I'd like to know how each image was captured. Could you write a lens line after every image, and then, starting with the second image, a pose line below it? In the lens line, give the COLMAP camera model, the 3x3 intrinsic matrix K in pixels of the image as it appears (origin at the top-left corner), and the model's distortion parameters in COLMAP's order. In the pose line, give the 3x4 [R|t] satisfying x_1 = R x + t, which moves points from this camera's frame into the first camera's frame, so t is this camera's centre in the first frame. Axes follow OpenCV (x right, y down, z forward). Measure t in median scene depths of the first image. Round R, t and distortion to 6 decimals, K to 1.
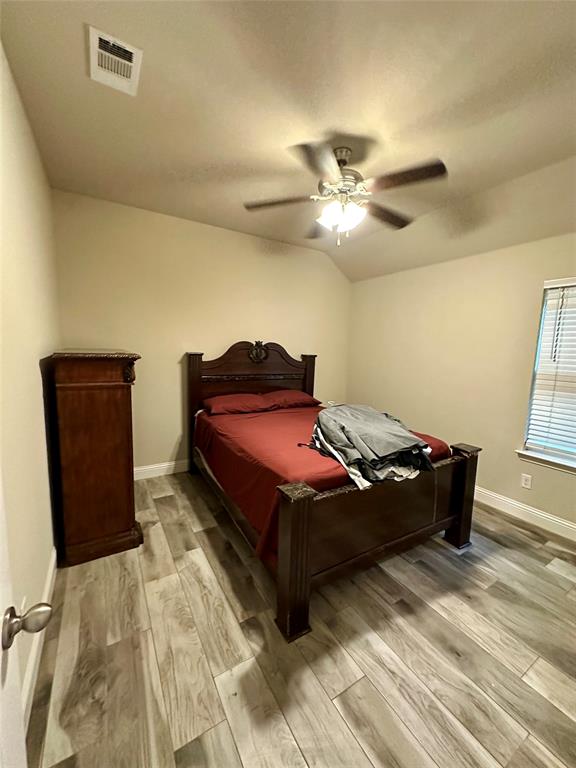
lens RADIAL K [[306.1, 0, 287.3], [0, 306.1, 385.9], [0, 0, 1]] dist [-0.000723, 0.000369]
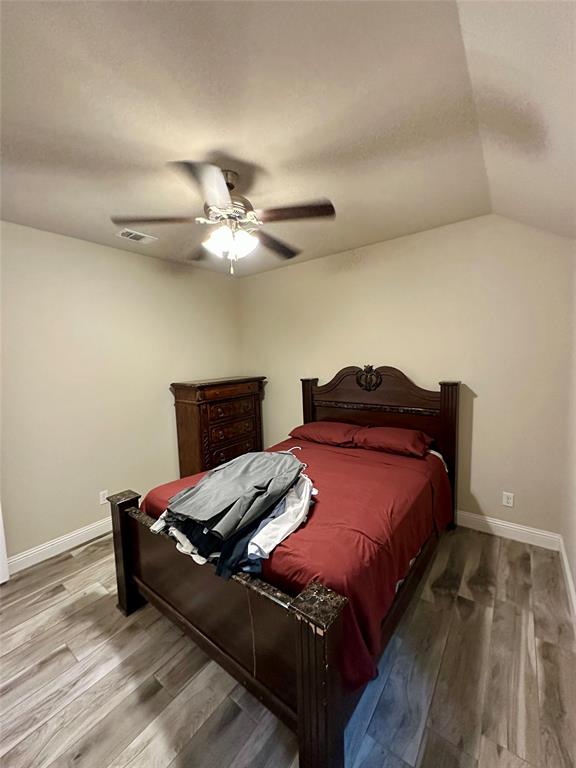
lens RADIAL K [[306.9, 0, 288.0], [0, 306.9, 384.0], [0, 0, 1]] dist [-0.003916, 0.001029]
pose [[0.372328, 0.041673, -0.927165, 1.216573], [-0.079263, 0.996769, 0.012971, -0.171108], [0.924710, 0.068660, 0.374429, 0.920598]]
